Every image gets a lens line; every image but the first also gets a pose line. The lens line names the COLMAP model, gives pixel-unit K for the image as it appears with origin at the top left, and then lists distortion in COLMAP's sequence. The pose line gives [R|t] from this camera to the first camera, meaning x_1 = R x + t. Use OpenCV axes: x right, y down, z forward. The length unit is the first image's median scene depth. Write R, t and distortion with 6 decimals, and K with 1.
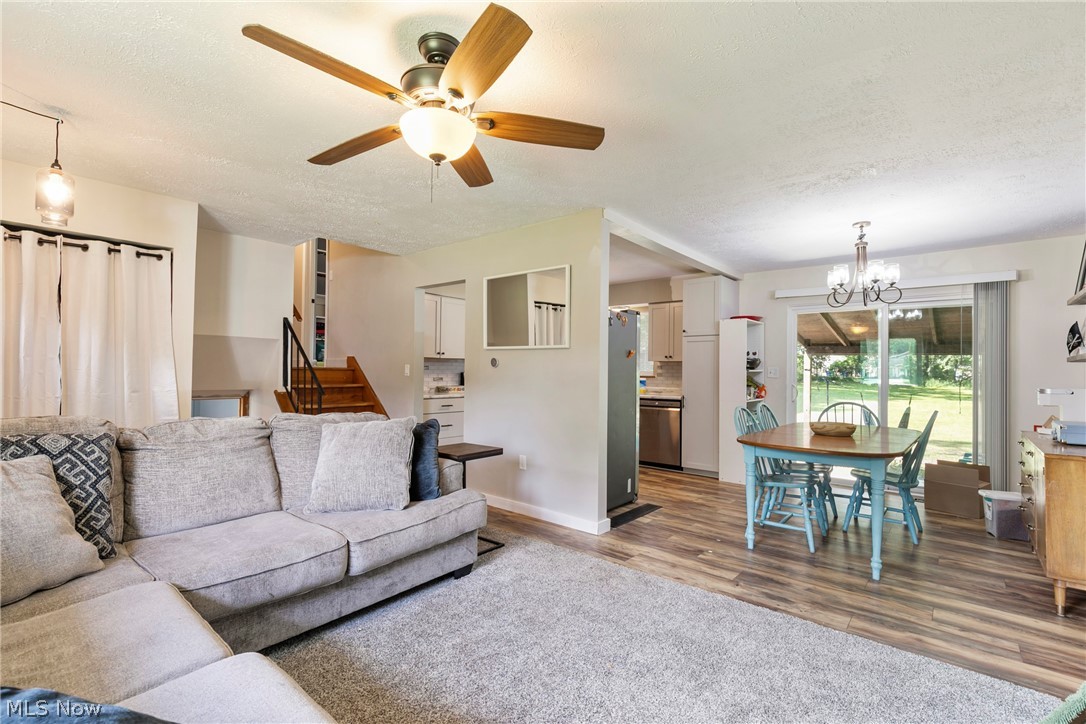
lens RADIAL K [[488.6, 0, 539.8], [0, 488.6, 367.8], [0, 0, 1]] dist [0.000917, 0.000317]
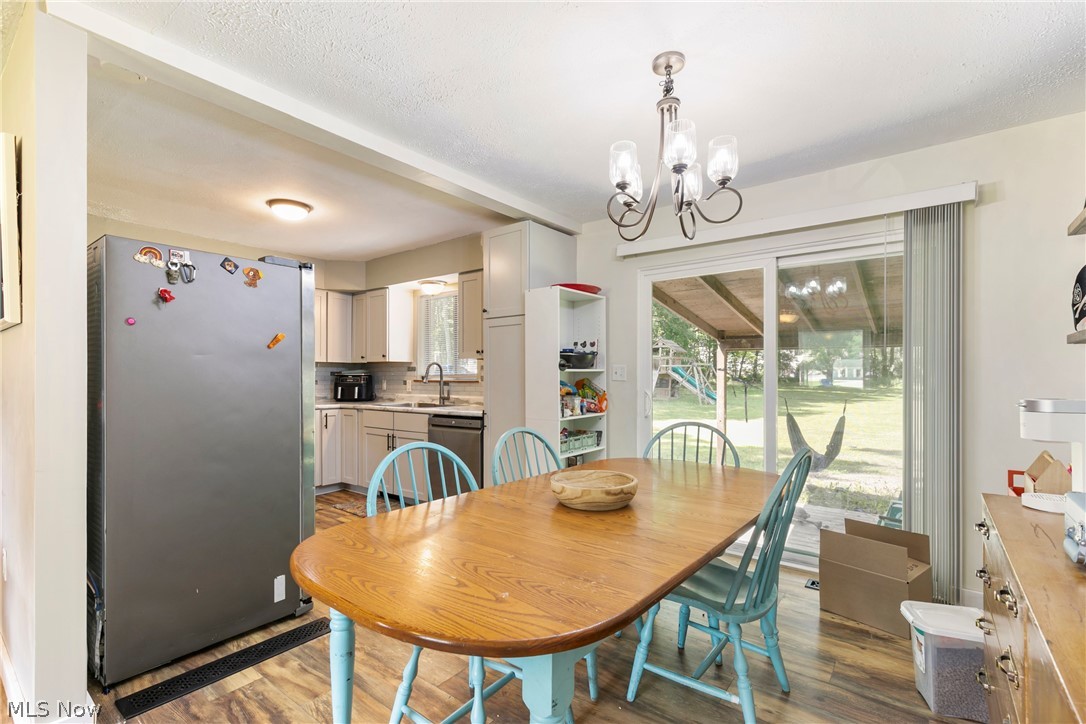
lens RADIAL K [[493.8, 0, 544.0], [0, 493.8, 378.7], [0, 0, 1]] dist [0.004763, 0.000249]
pose [[0.998533, -0.013111, 0.052540, 0.409790], [0.012469, 0.999844, 0.012523, 0.009749], [-0.052696, -0.011849, 0.998540, 0.416725]]
